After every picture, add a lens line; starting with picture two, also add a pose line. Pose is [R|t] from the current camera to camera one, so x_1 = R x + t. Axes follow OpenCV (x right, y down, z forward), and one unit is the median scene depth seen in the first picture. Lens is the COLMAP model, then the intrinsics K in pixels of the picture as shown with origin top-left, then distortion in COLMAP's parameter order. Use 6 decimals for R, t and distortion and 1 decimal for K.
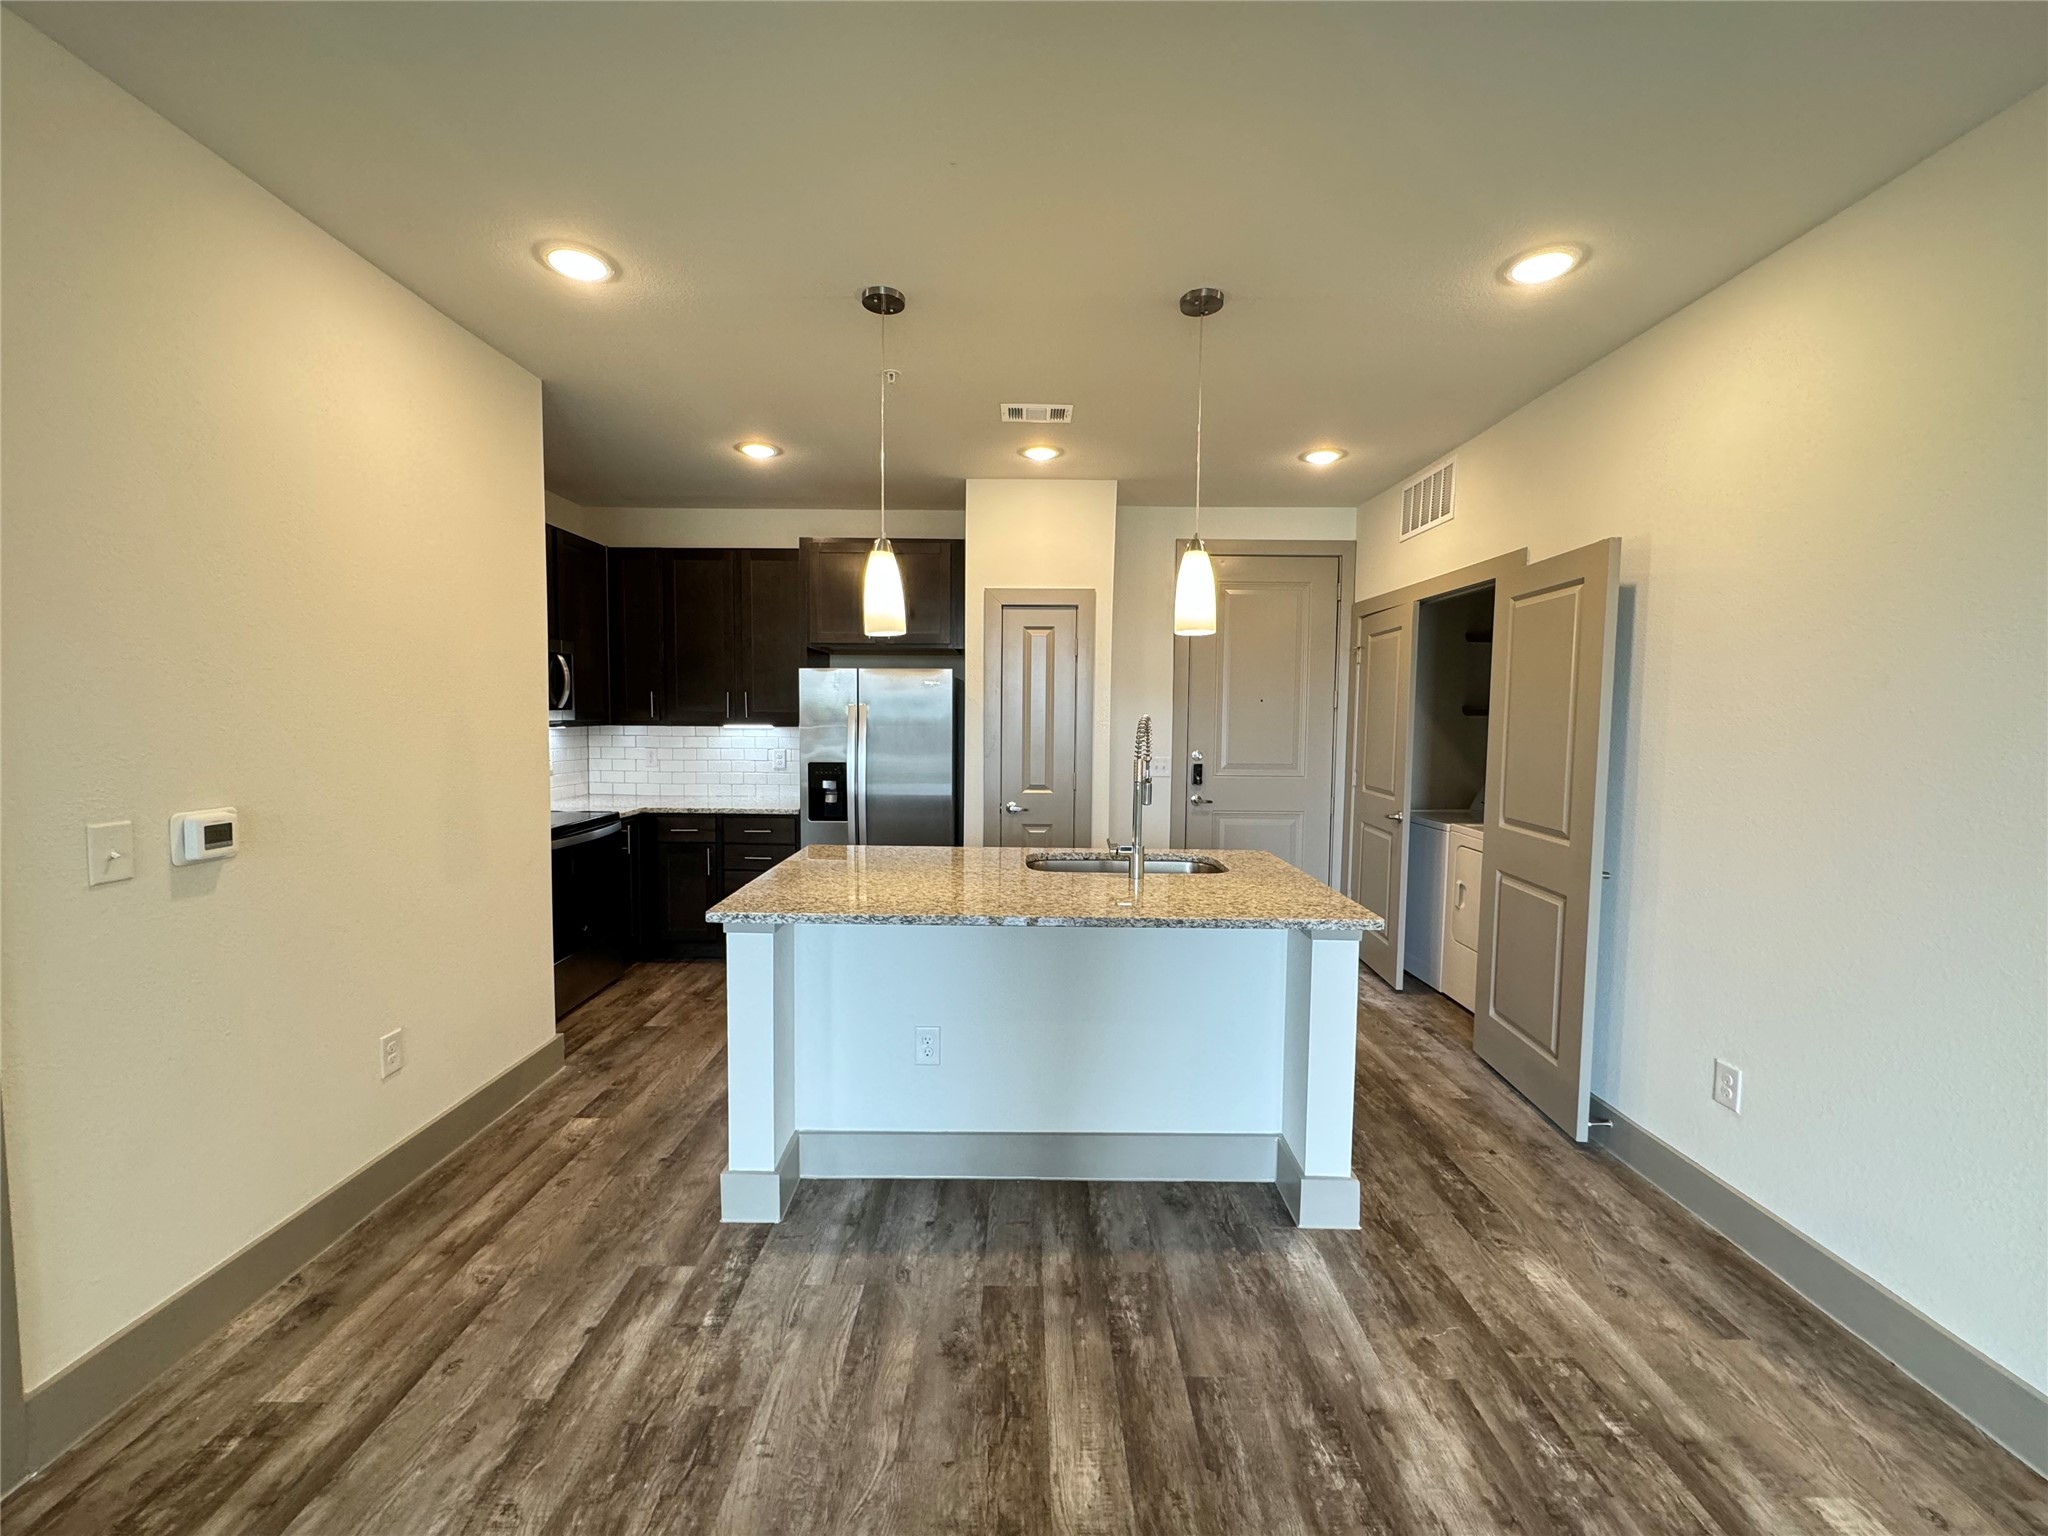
lens RADIAL K [[825.5, 0, 1023.5], [0, 825.5, 764.6], [0, 0, 1]] dist [-0.001522, 0.000013]
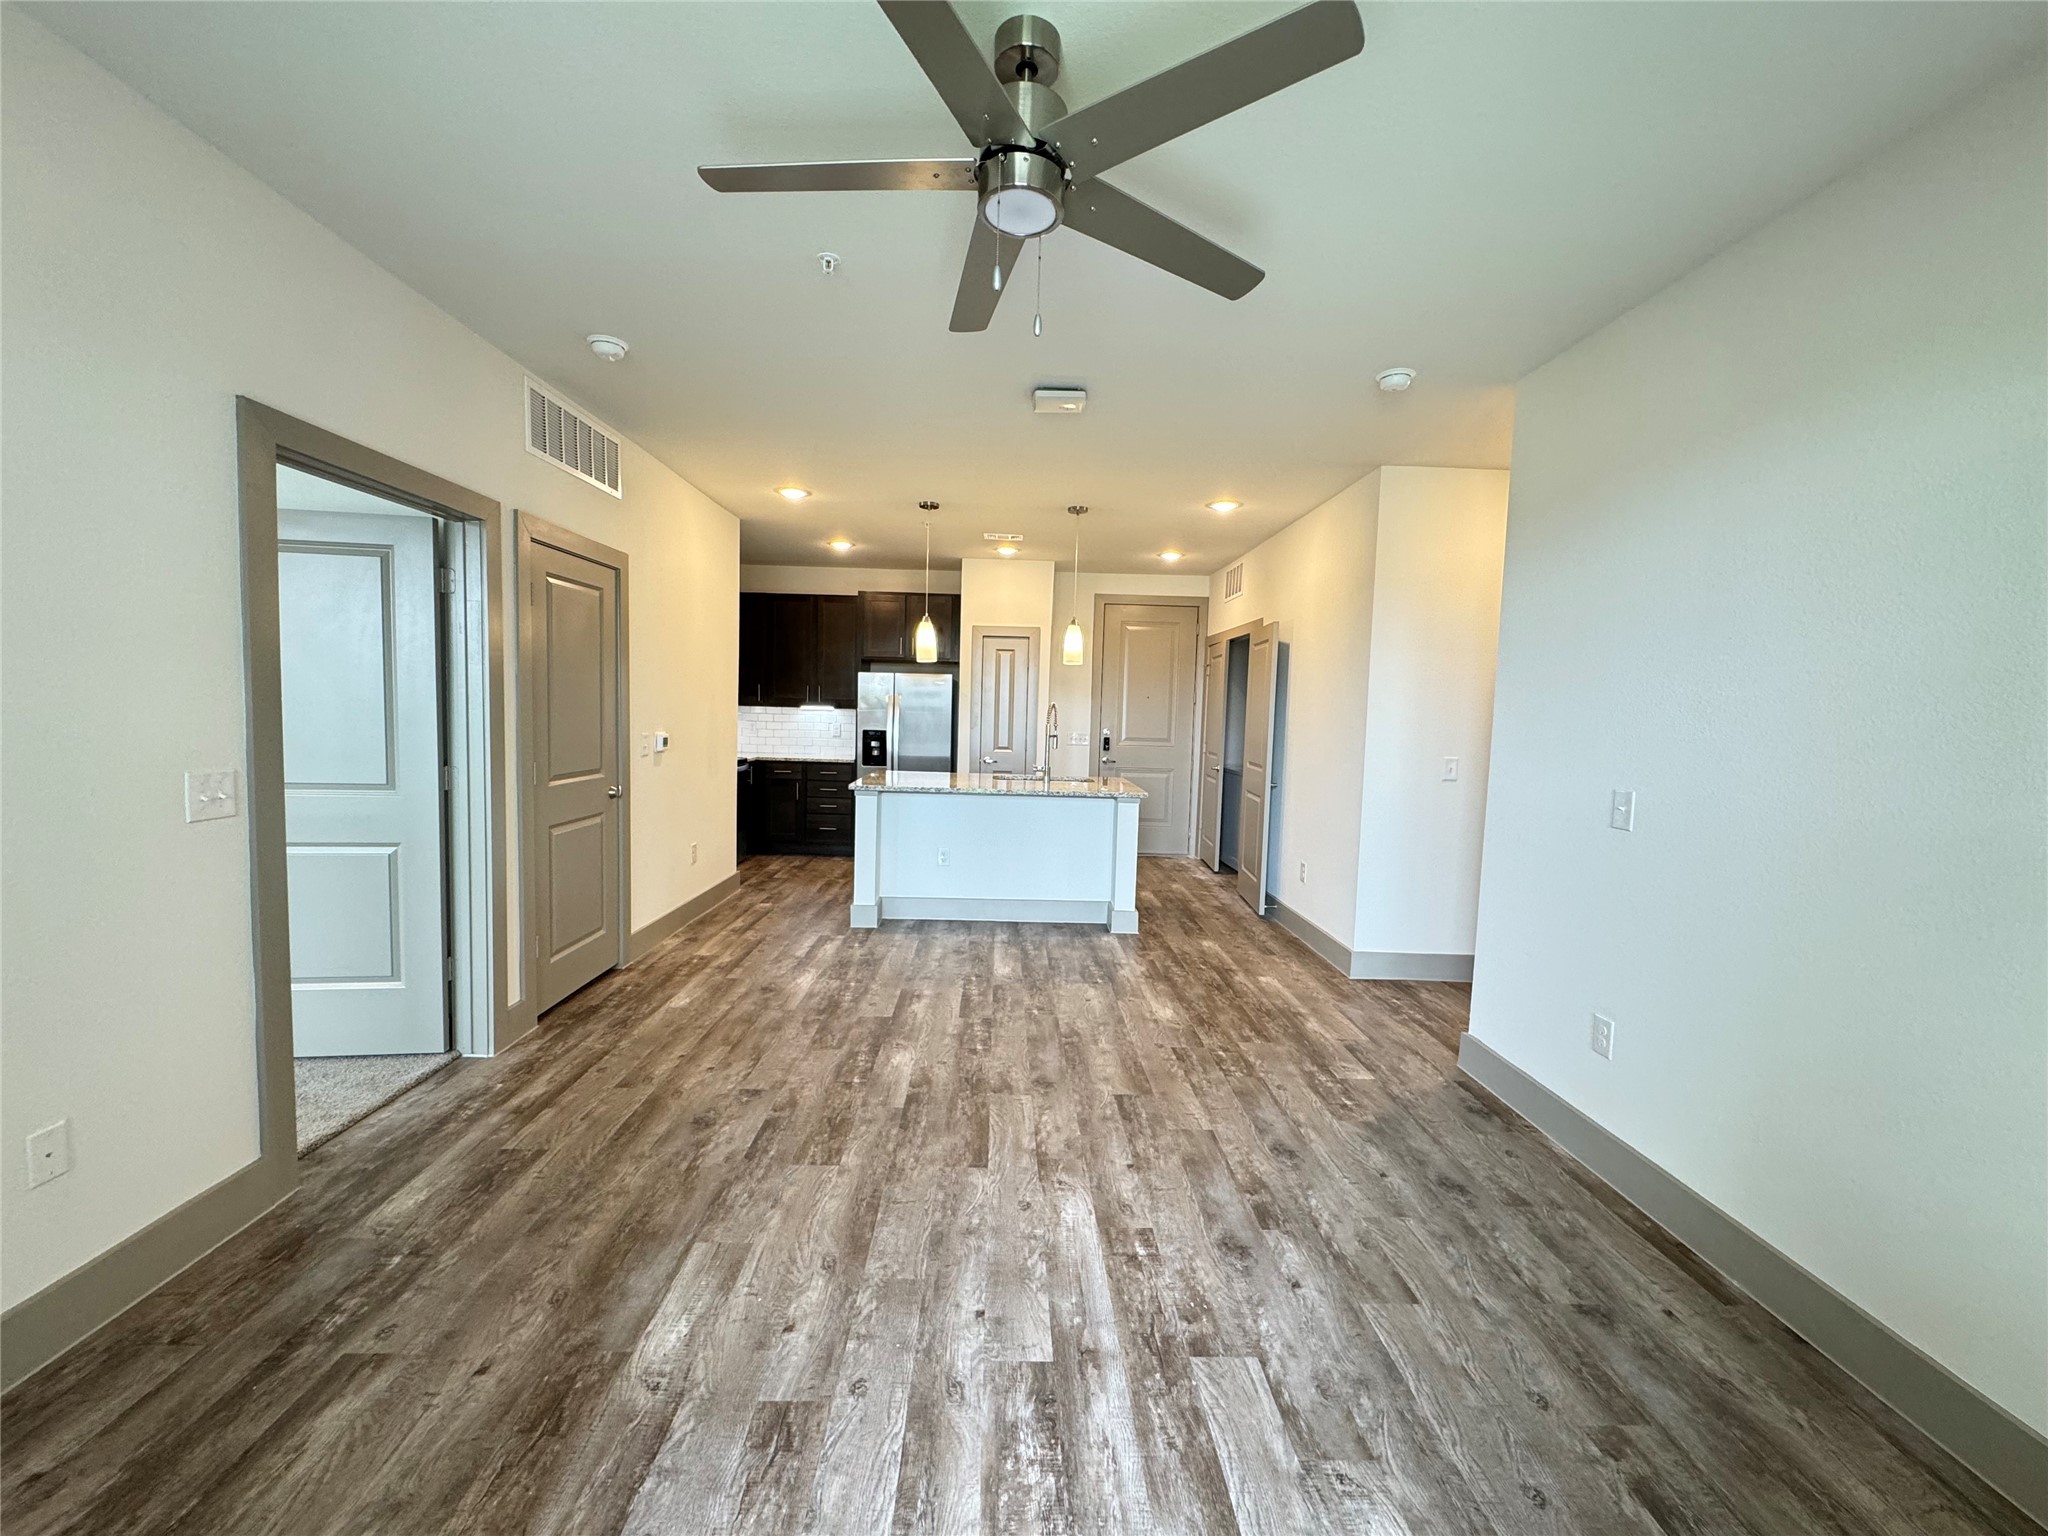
lens RADIAL K [[825.5, 0, 1021.6], [0, 825.5, 768.3], [0, 0, 1]] dist [-0.001522, 0.000013]
pose [[0.999642, 0.016563, 0.021017, 0.028554], [-0.016773, 0.999811, 0.009854, 0.073766], [-0.020850, -0.010203, 0.999731, -0.909925]]
